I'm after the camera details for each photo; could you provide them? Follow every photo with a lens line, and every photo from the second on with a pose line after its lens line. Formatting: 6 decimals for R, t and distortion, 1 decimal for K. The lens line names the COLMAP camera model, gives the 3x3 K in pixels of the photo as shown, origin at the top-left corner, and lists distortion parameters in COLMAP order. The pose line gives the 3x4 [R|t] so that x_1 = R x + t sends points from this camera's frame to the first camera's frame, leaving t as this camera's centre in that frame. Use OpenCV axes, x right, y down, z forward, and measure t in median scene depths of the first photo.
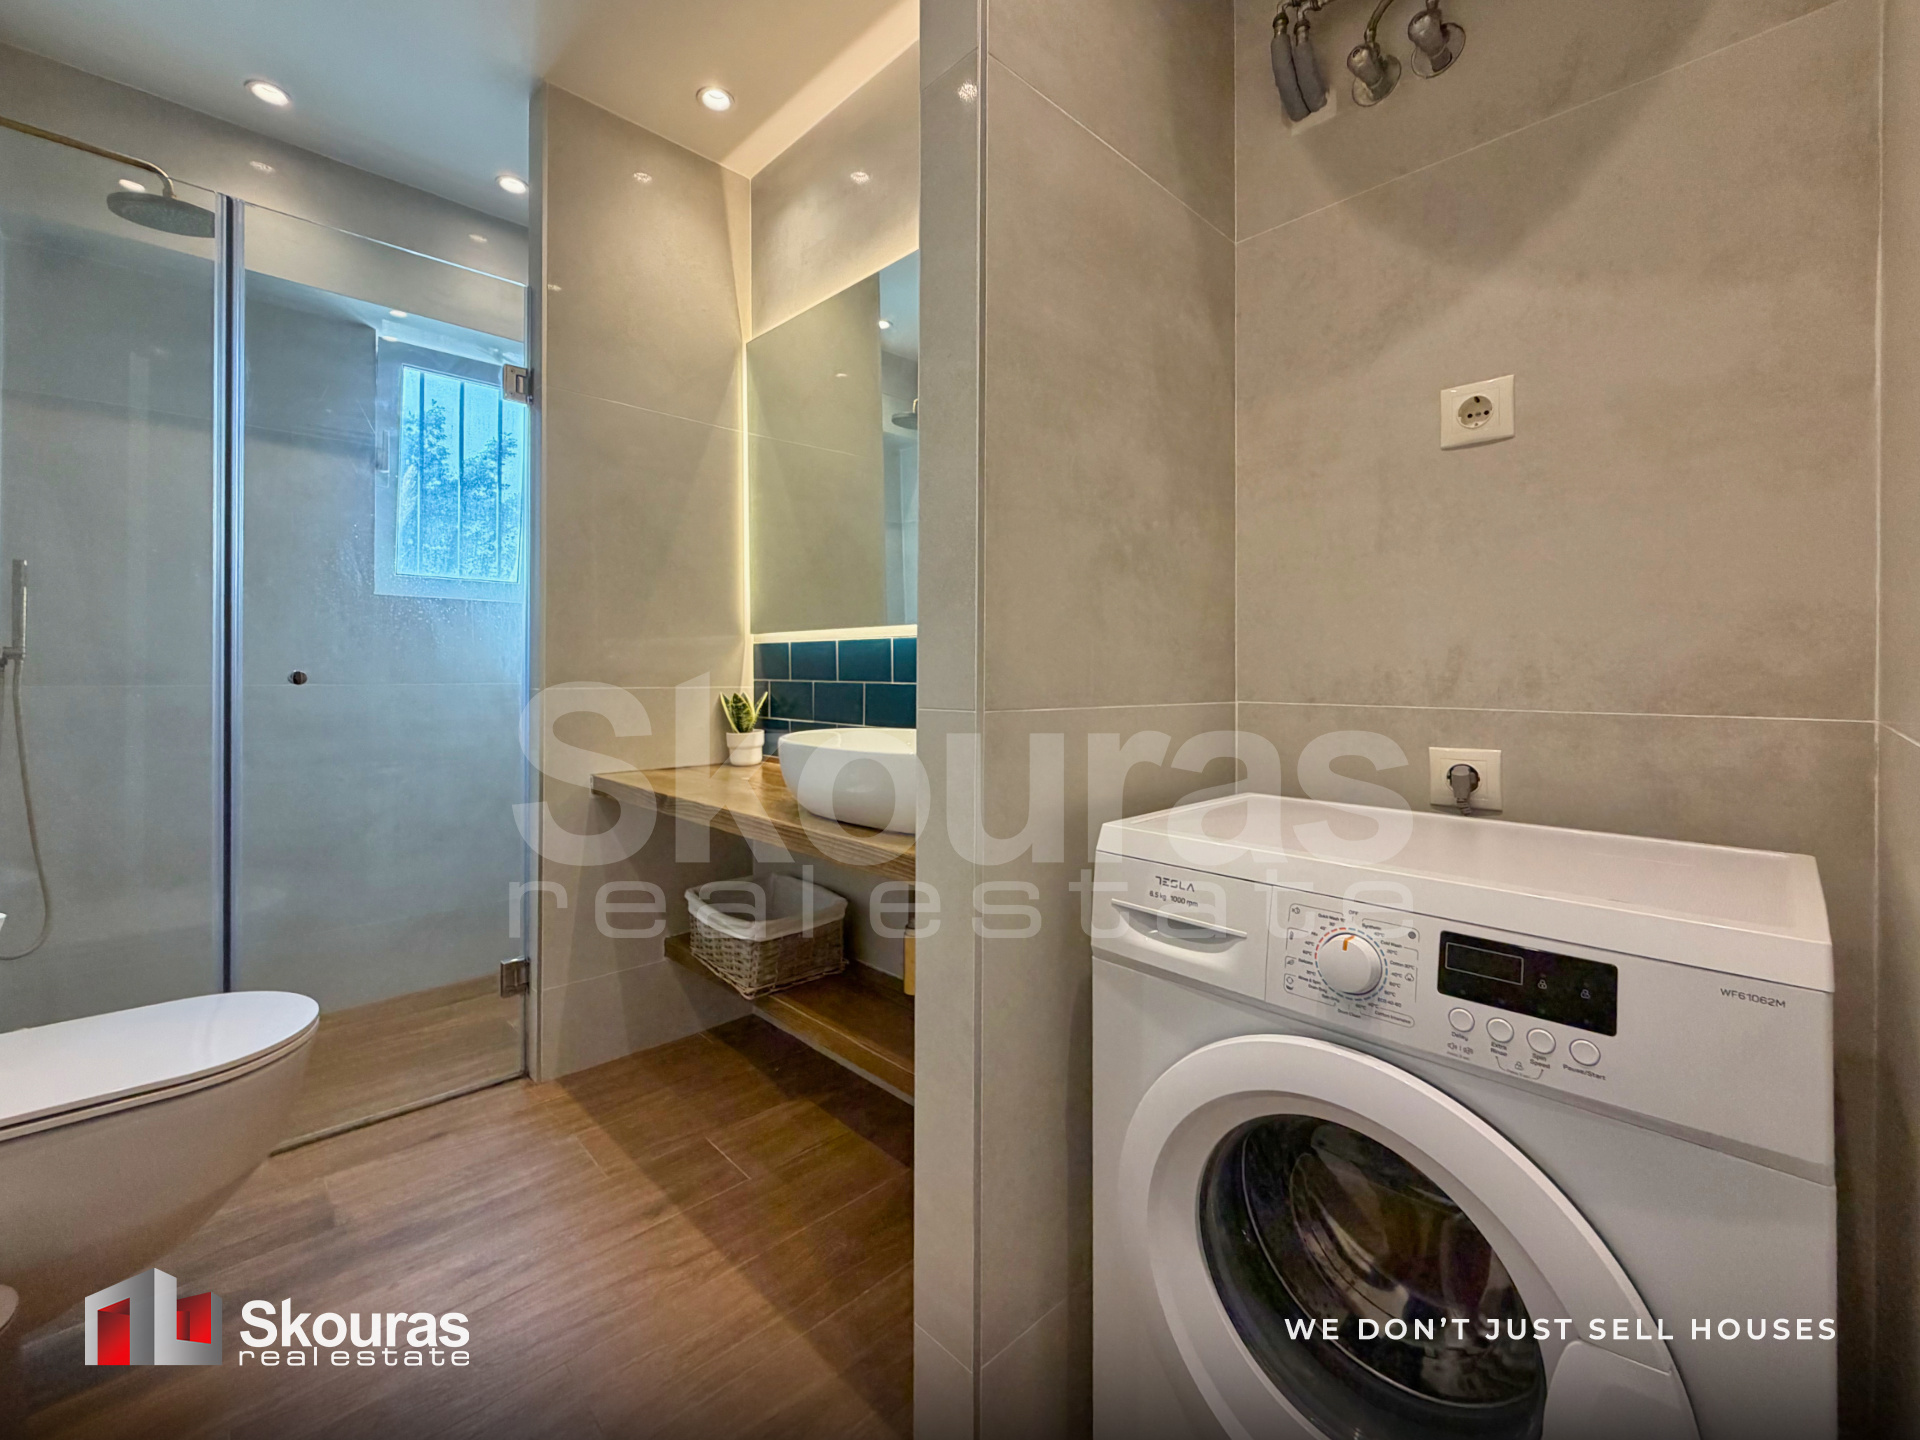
lens RADIAL K [[812.2, 0, 966.4], [0, 812.2, 675.2], [0, 0, 1]] dist [0.000796, -0.000001]
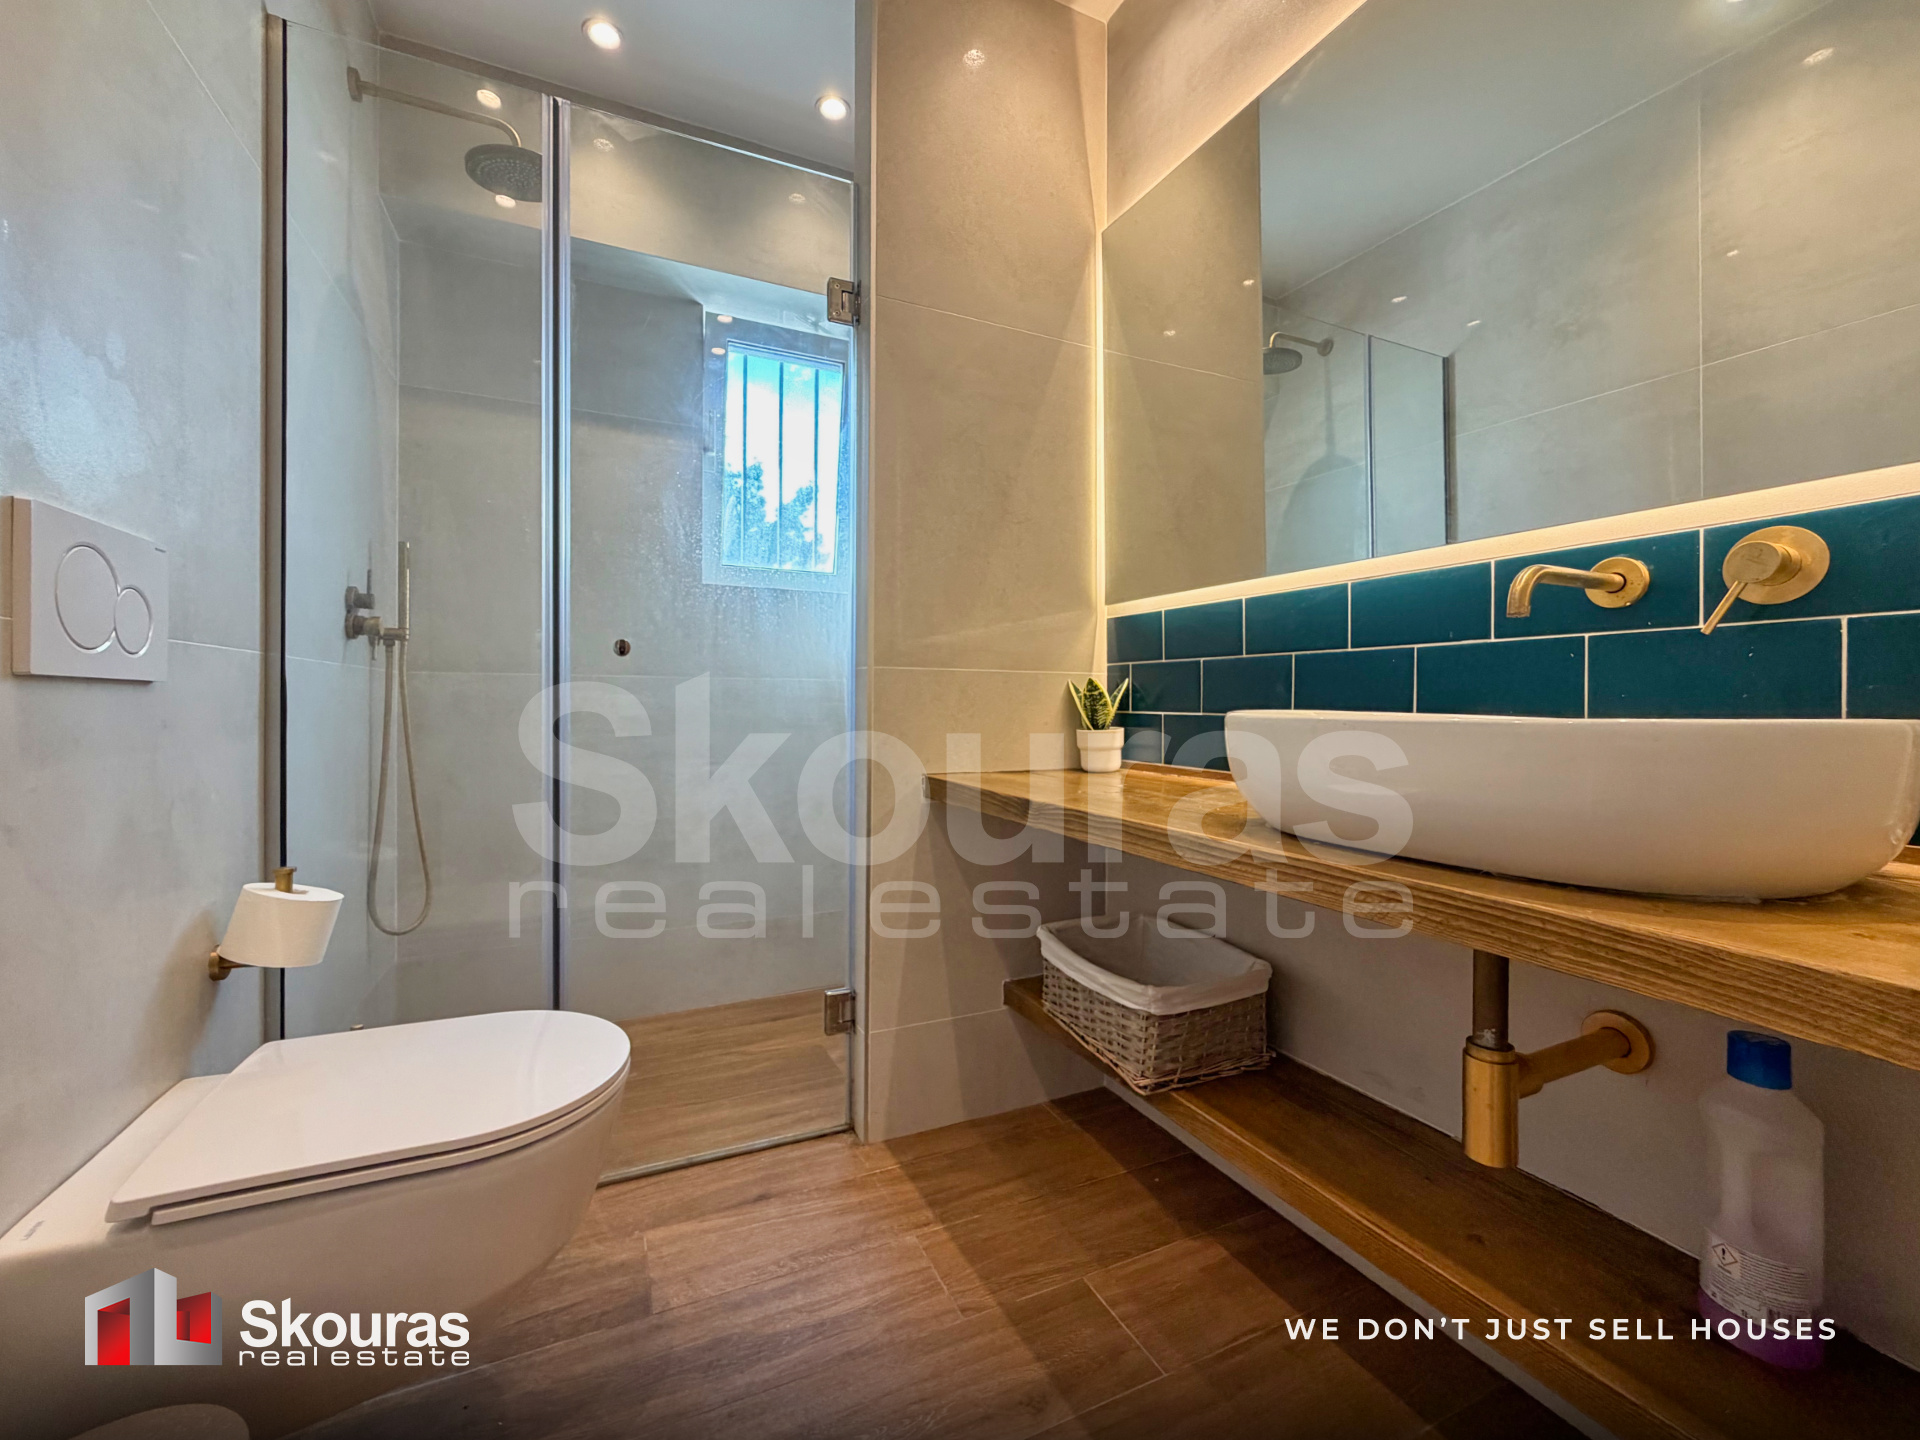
lens RADIAL K [[808.5, 0, 960.0], [0, 808.5, 720.0], [0, 0, 1]] dist [-0.001443, -0.000083]
pose [[0.945151, 0.009423, -0.326496, -0.167093], [-0.004081, 0.999846, 0.017042, 0.054998], [0.326607, -0.014775, 0.945045, 0.253979]]
